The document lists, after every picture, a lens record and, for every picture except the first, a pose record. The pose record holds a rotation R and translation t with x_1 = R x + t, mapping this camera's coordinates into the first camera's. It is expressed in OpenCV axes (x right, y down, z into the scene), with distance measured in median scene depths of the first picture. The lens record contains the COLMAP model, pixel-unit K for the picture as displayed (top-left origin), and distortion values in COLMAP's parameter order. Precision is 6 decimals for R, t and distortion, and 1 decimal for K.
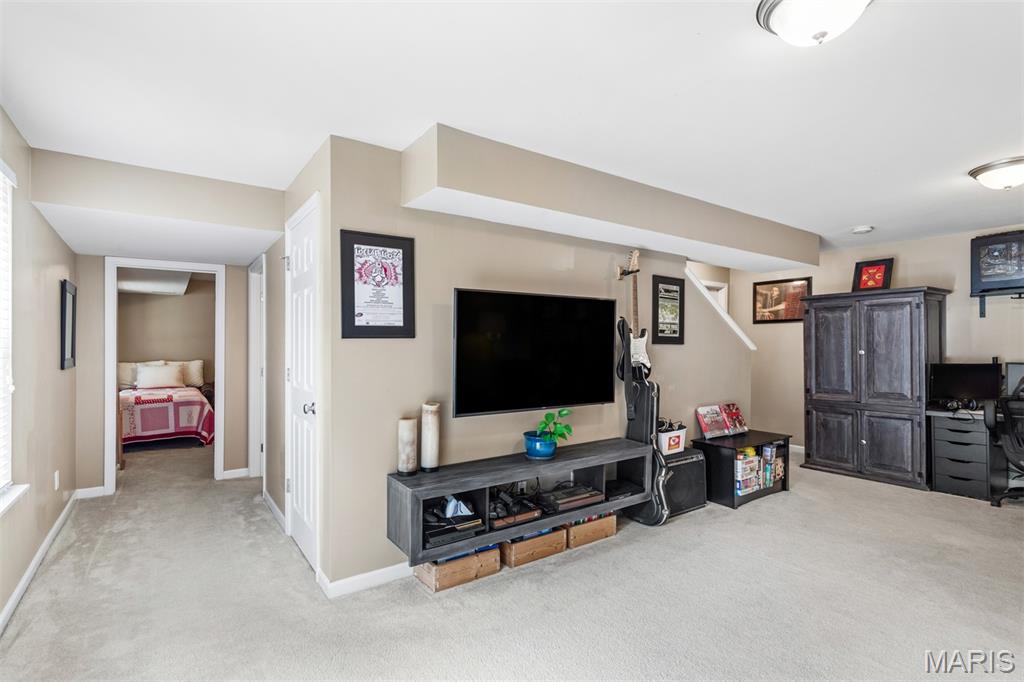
lens RADIAL K [[482.9, 0, 510.0], [0, 482.9, 343.5], [0, 0, 1]] dist [0.001926, 0.000478]
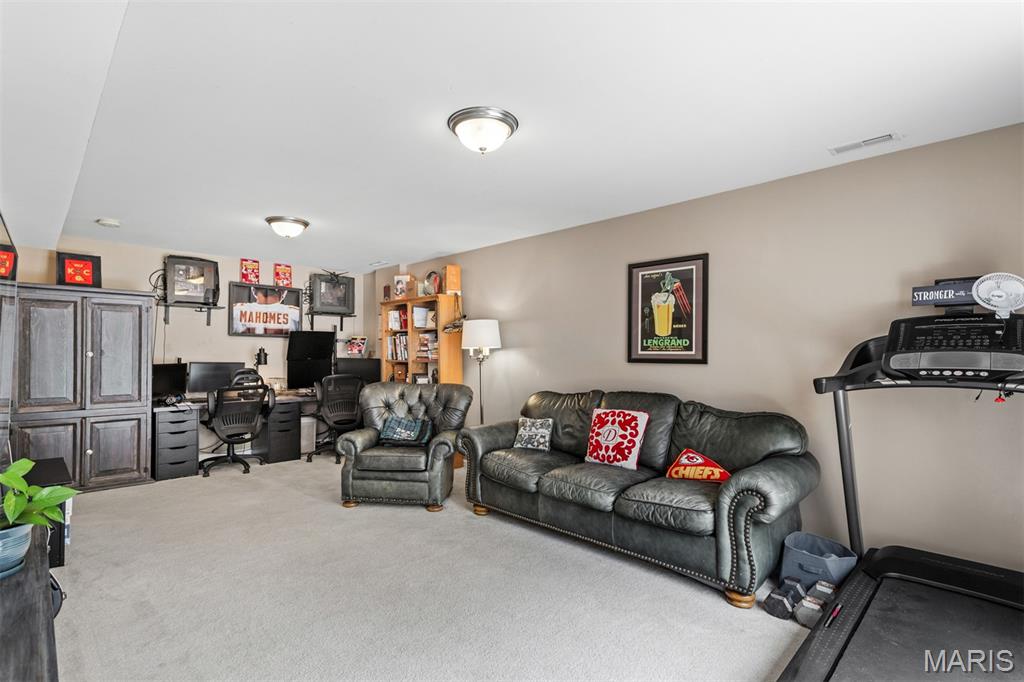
lens RADIAL K [[494.1, 0, 505.5], [0, 494.1, 352.7], [0, 0, 1]] dist [0.003037, 0.000239]
pose [[-0.163510, 0.000696, 0.986542, -0.384876], [-0.016113, 0.999864, -0.003376, 0.006906], [-0.986410, -0.016448, -0.163476, 0.445760]]
